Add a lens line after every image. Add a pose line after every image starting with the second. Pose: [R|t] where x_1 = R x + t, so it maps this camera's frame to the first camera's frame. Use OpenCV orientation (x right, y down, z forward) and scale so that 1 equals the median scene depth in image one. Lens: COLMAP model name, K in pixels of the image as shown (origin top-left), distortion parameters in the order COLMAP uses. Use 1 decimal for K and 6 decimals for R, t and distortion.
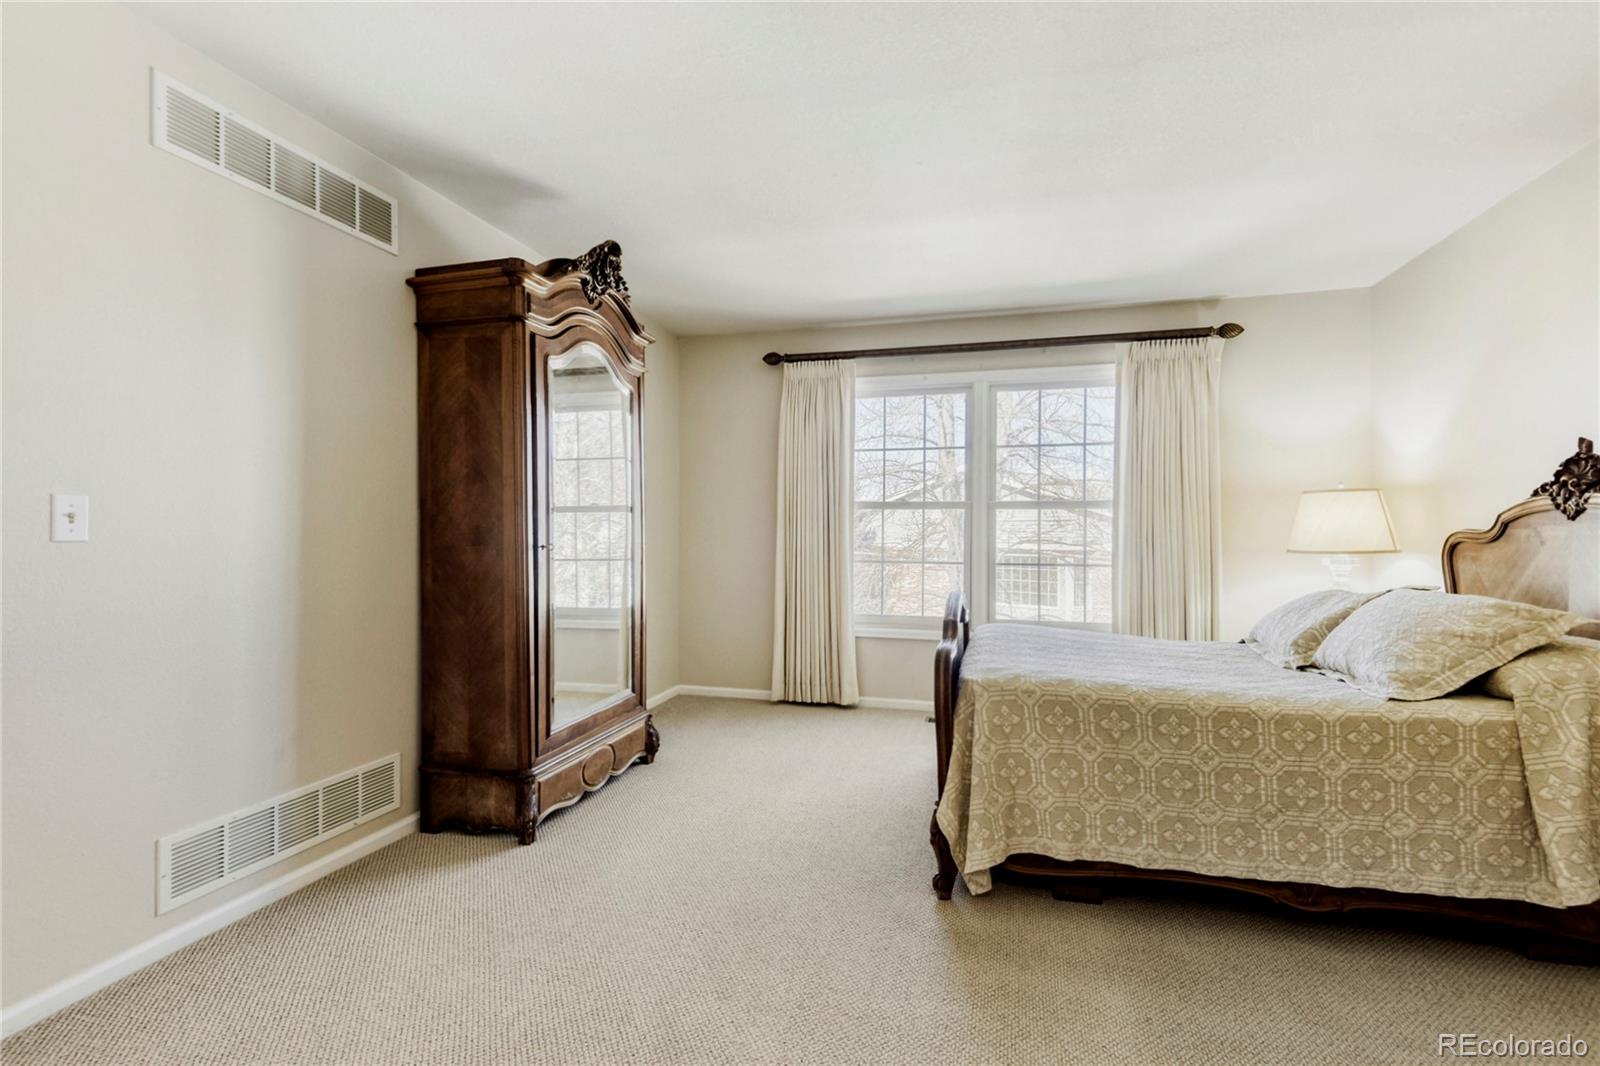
lens RADIAL K [[743.5, 0, 807.3], [0, 743.5, 543.2], [0, 0, 1]] dist [0.025124, -0.010652]
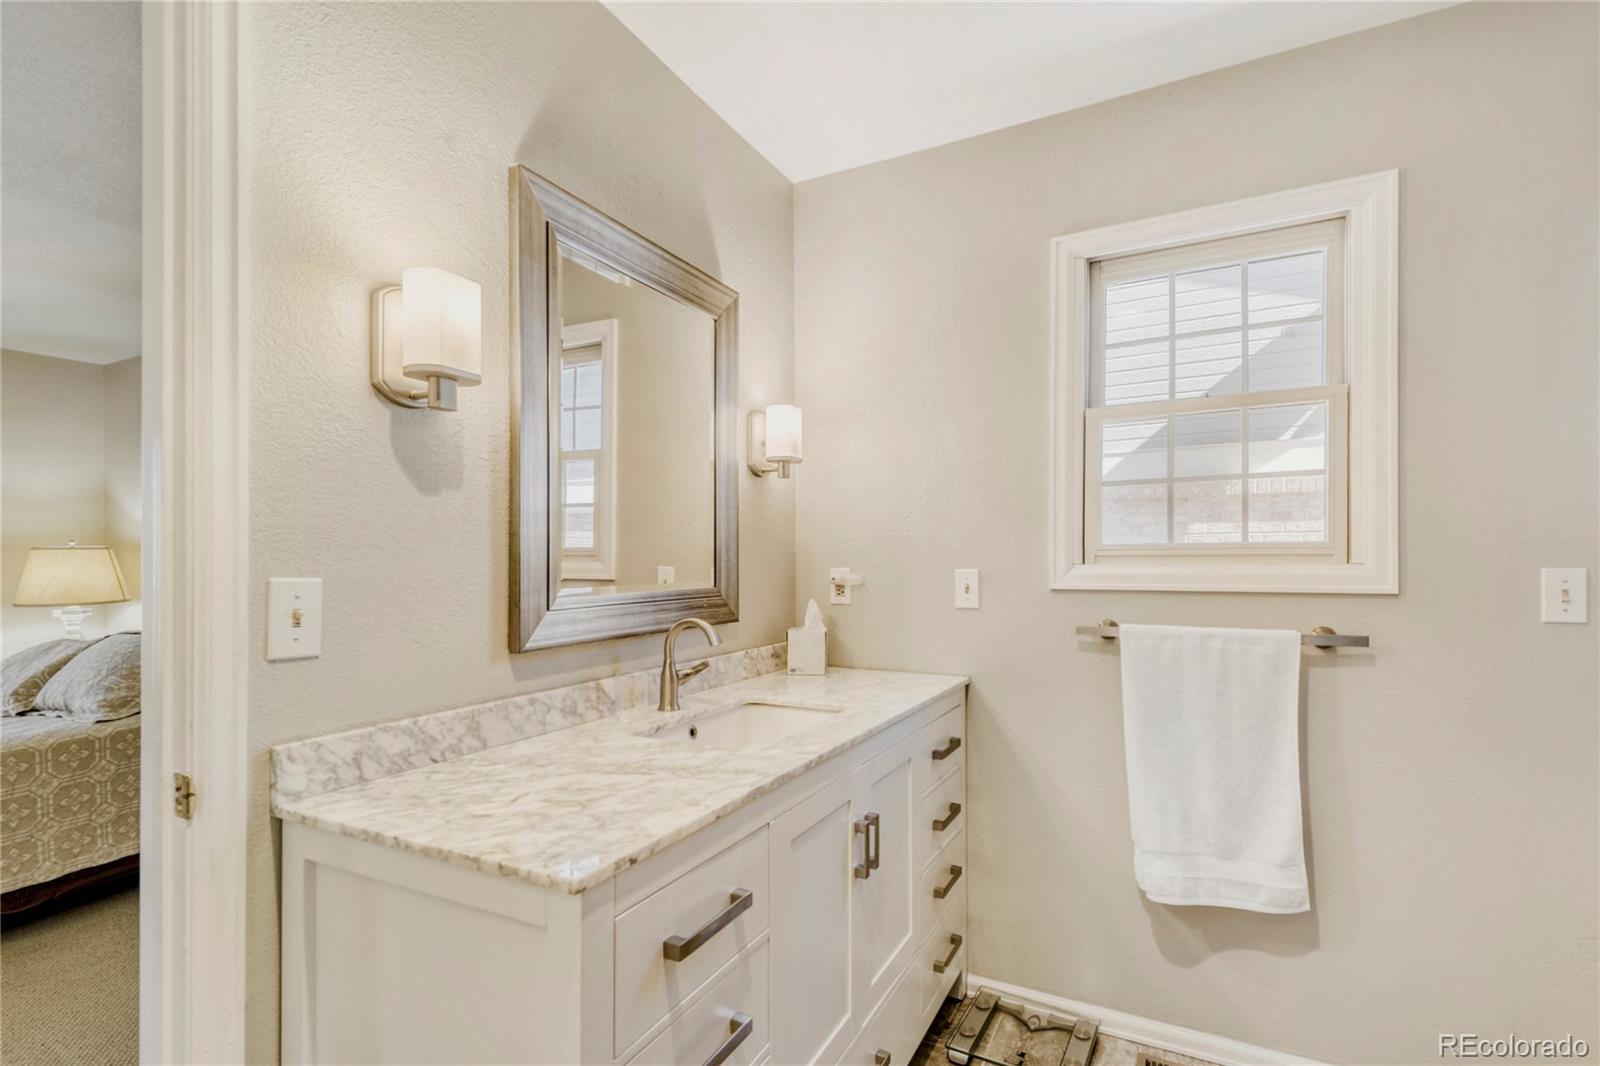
lens RADIAL K [[743.5, 0, 807.3], [0, 743.5, 543.2], [0, 0, 1]] dist [0.025124, -0.010652]
pose [[0.207742, 0.010252, 0.978130, -0.229320], [0.026752, 0.999512, -0.016158, -0.044378], [-0.977818, 0.029524, 0.207366, -0.436874]]
